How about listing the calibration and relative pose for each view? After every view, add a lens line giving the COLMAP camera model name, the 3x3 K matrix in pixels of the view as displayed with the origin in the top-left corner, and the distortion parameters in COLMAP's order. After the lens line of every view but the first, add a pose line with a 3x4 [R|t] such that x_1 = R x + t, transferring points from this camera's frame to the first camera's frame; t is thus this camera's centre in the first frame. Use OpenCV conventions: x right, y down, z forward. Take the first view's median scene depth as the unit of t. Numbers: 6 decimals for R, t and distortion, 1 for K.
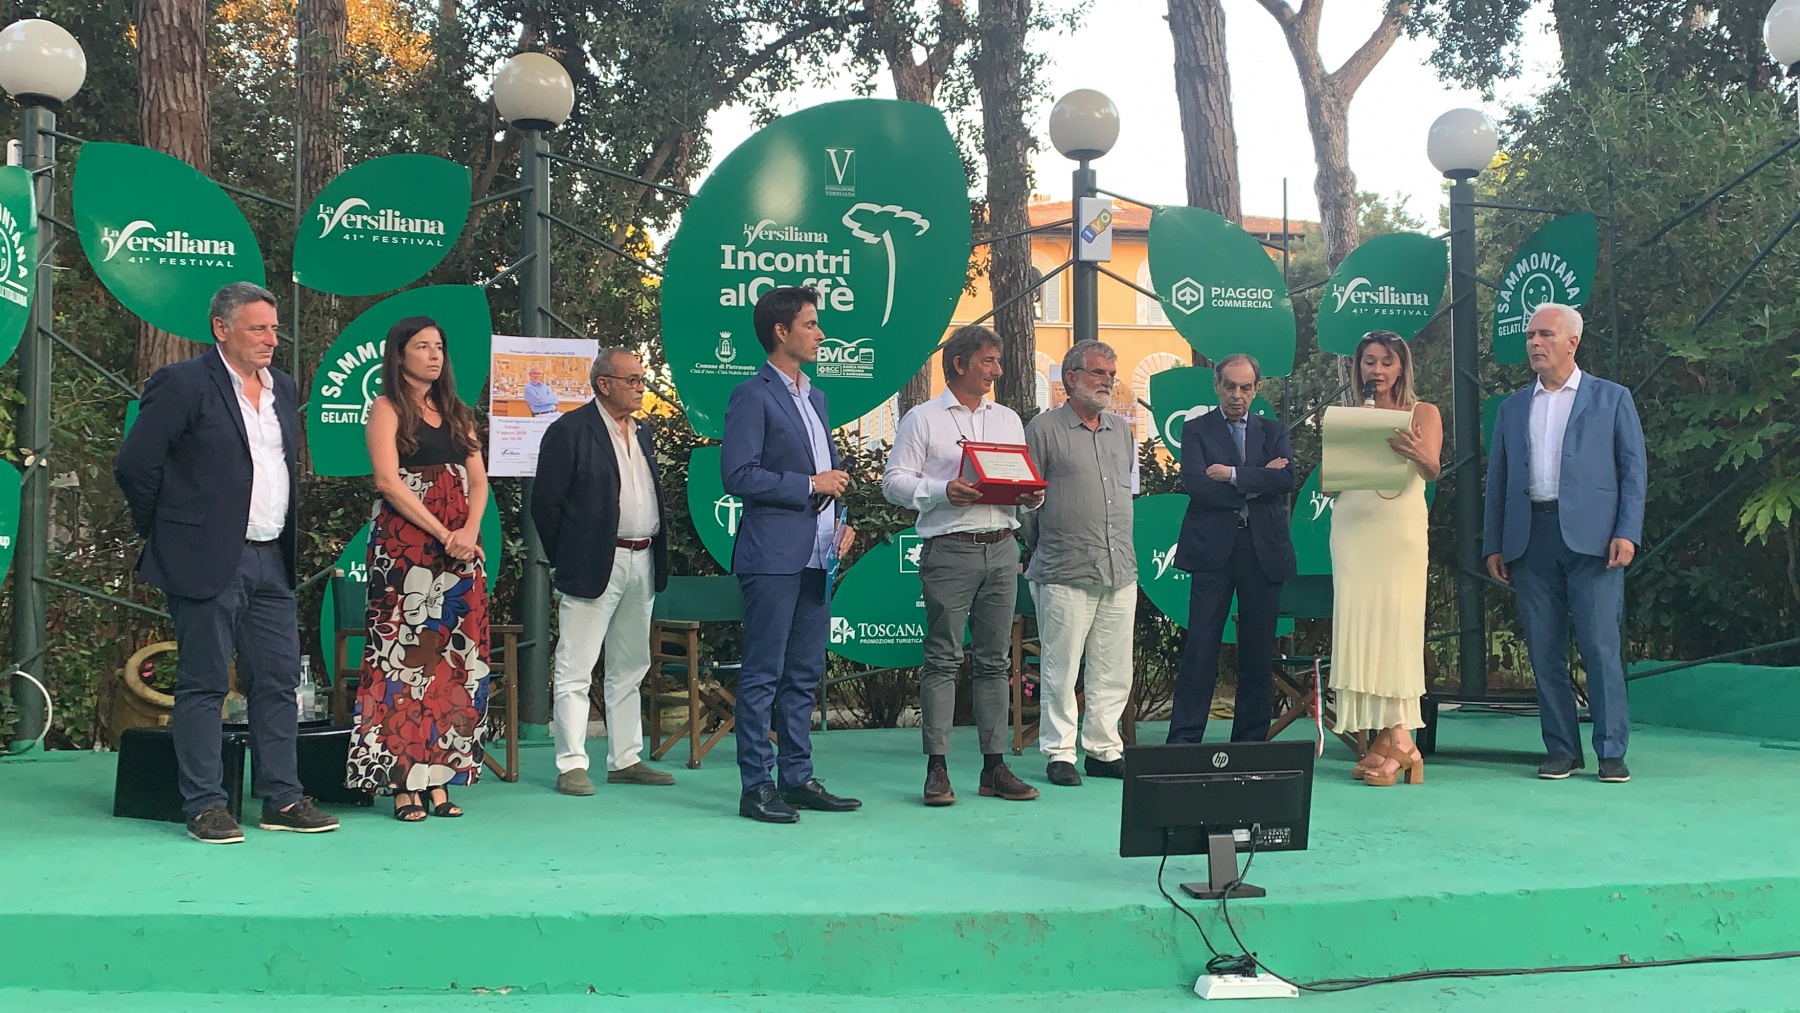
lens RADIAL K [[1702.2, 0, 911.1], [0, 1702.2, 498.2], [0, 0, 1]] dist [0.192186, -0.511592]
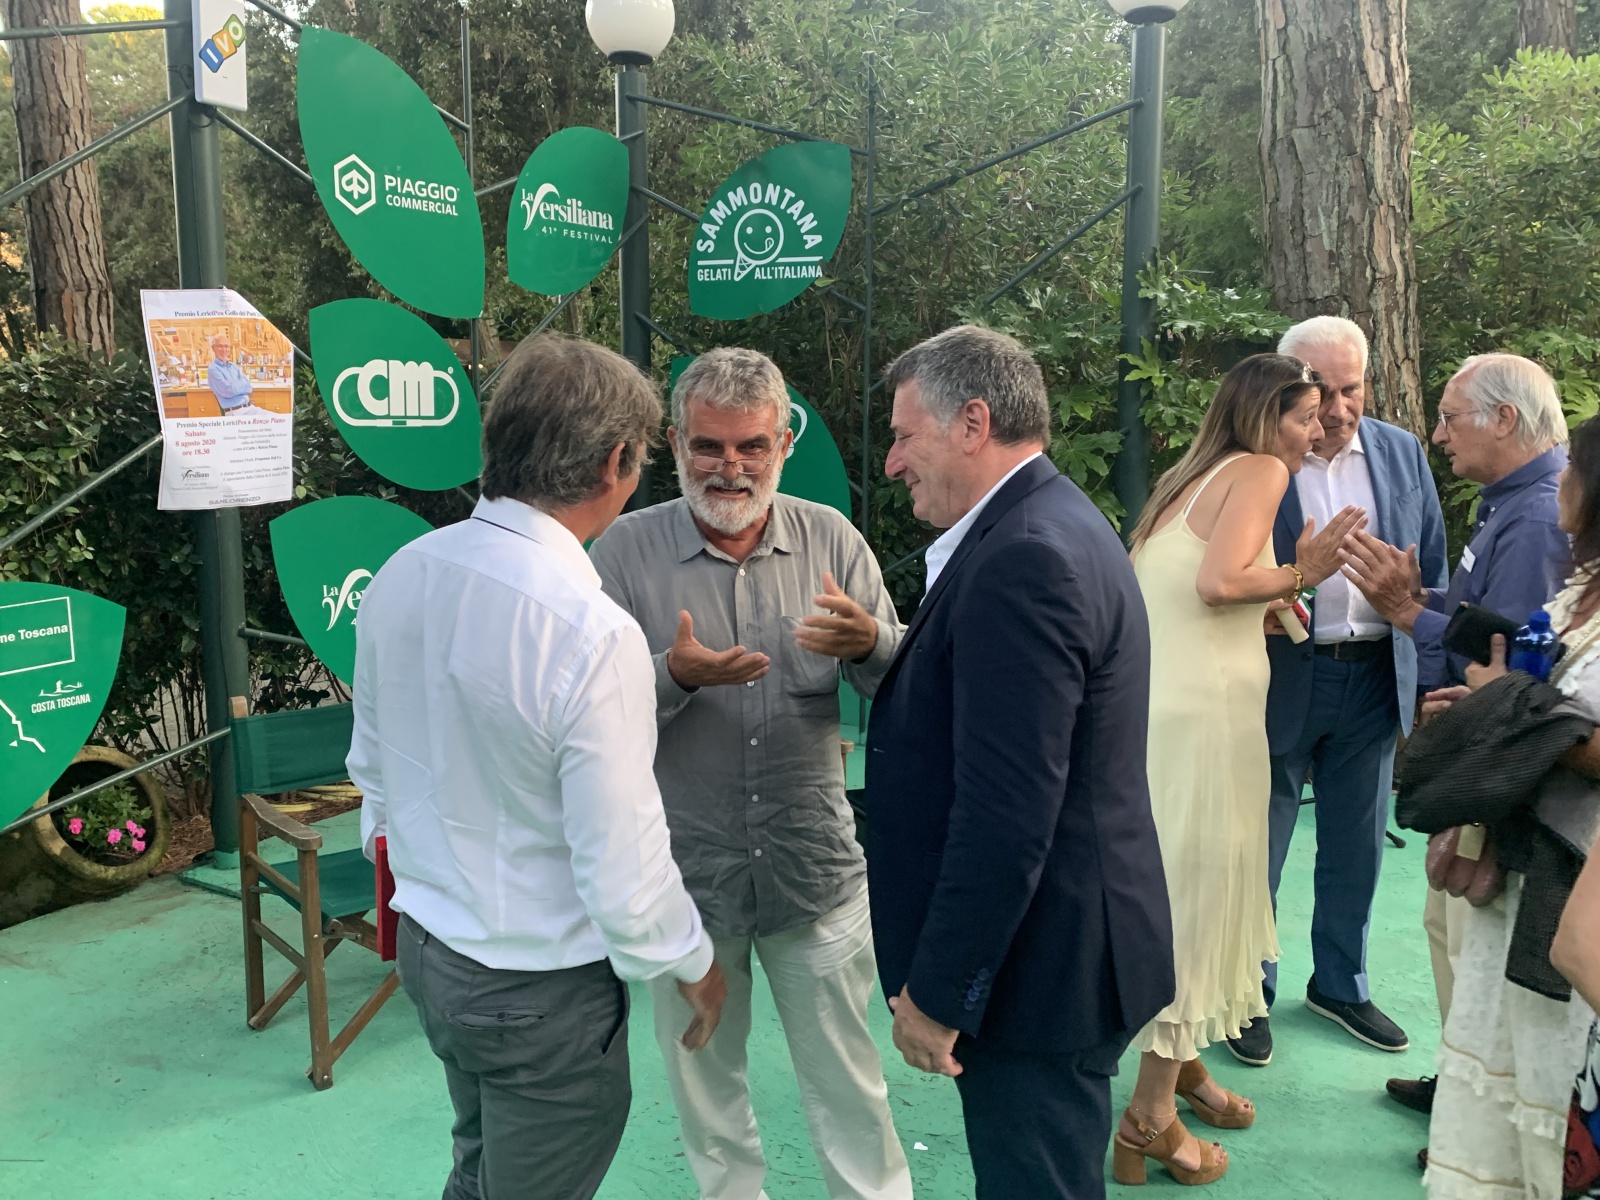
lens RADIAL K [[1360.8, 0, 775.1], [0, 1360.8, 584.0], [0, 0, 1]] dist [0.060432, -0.088628]
pose [[0.712938, -0.091284, 0.695260, -0.100251], [-0.044615, 0.983577, 0.174888, -0.071450], [-0.699806, -0.155703, 0.697157, 0.536921]]
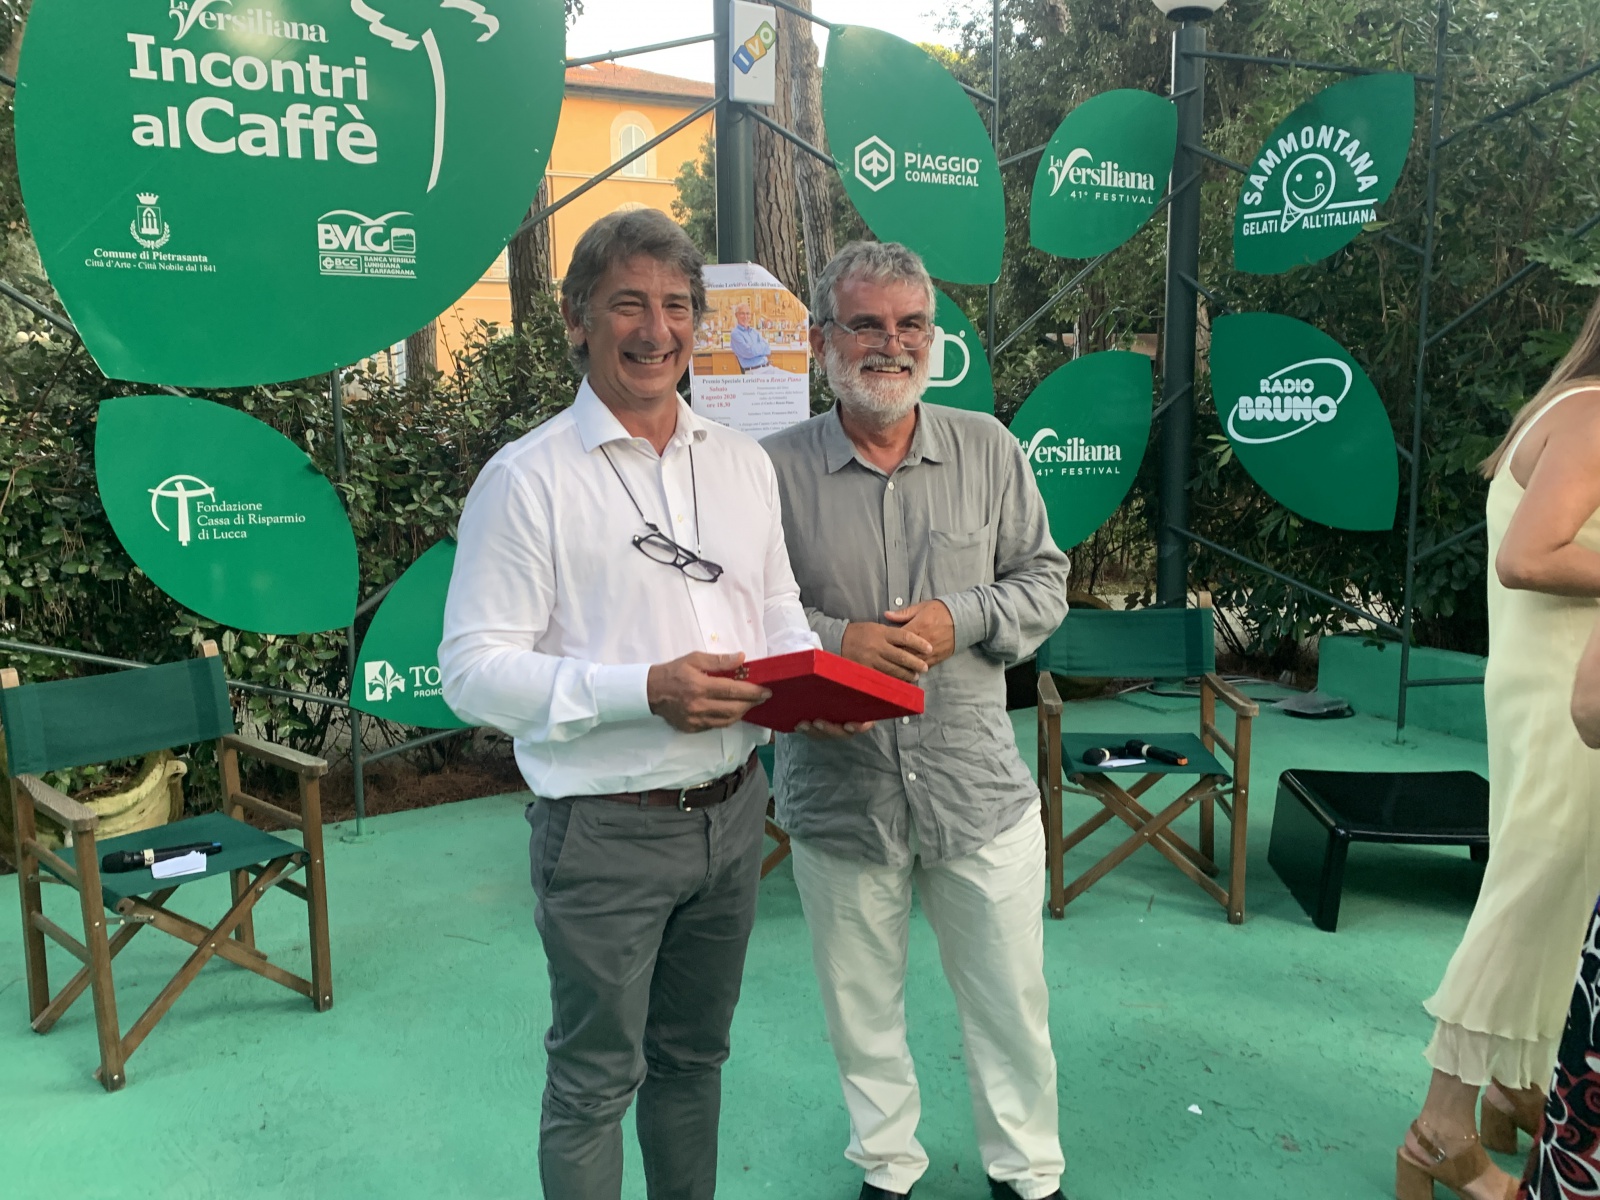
lens RADIAL K [[1361.2, 0, 800.8], [0, 1361.2, 585.4], [0, 0, 1]] dist [0.059168, -0.090470]
pose [[0.961468, -0.041003, 0.271842, -0.028008], [-0.011784, 0.981759, 0.189763, -0.057321], [-0.274664, -0.185654, 0.943447, 0.471083]]
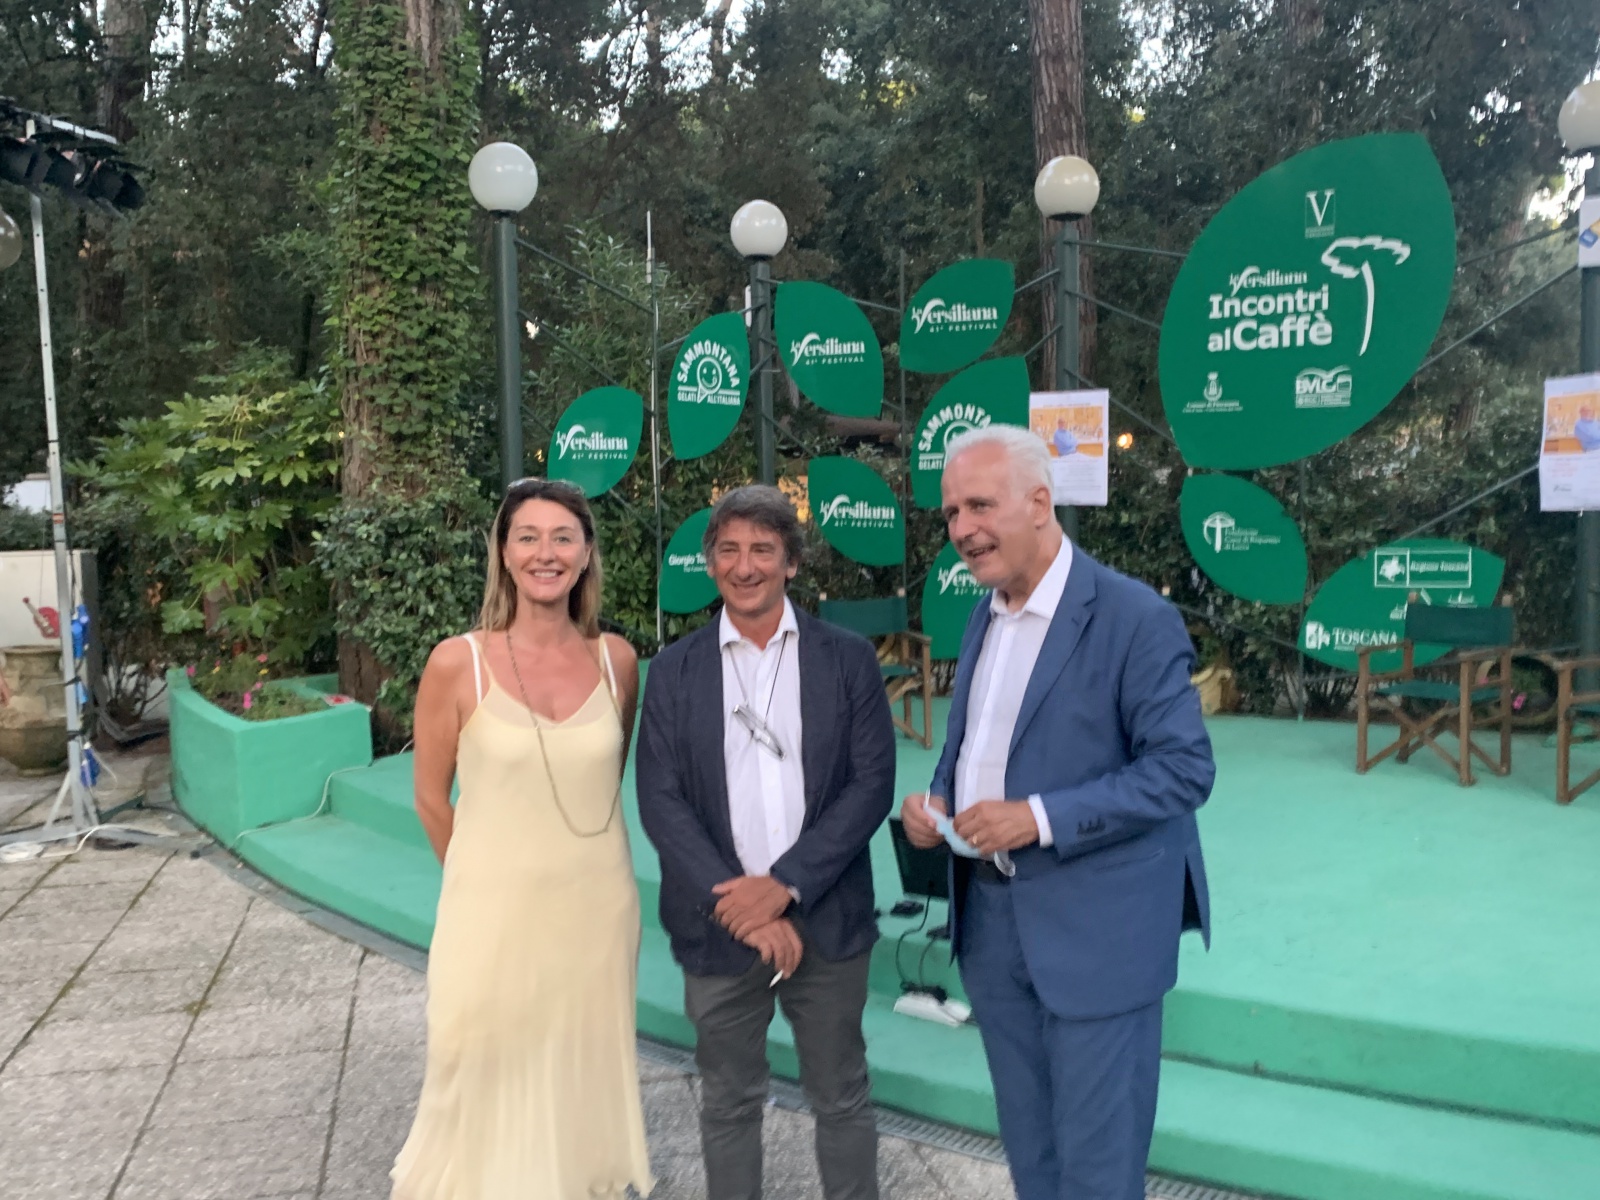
lens RADIAL K [[1515.0, 0, 783.6], [0, 1515.0, 625.8], [0, 0, 1]] dist [0.080712, -0.221723]
pose [[0.696755, 0.053401, -0.715318, 0.424535], [0.052451, 0.990763, 0.125053, -0.071515], [0.715389, -0.124651, 0.687518, 0.067230]]
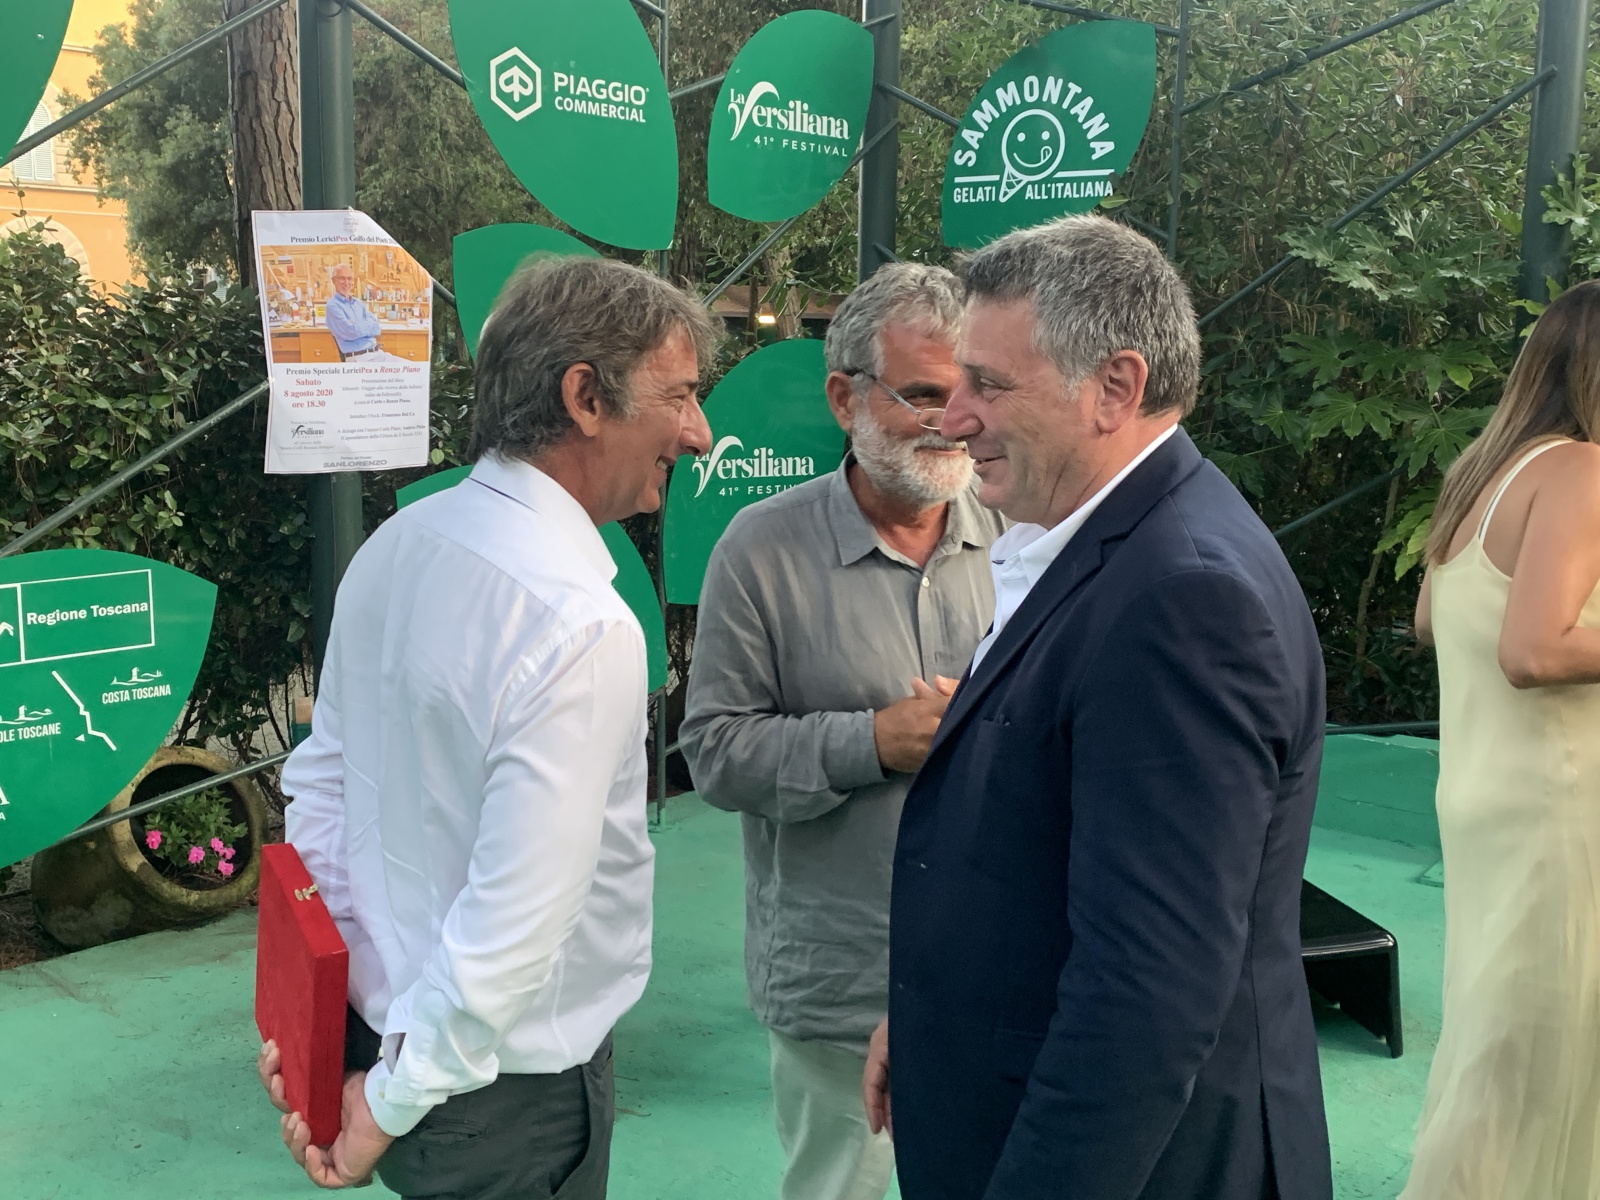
lens RADIAL K [[1681.4, 0, 786.6], [0, 1681.4, 568.4], [0, 0, 1]] dist [0.182621, -0.544630]
pose [[0.842906, -0.049299, 0.535798, -0.058067], [-0.052200, 0.983604, 0.172622, -0.069971], [-0.535523, -0.173473, 0.826512, 0.523908]]
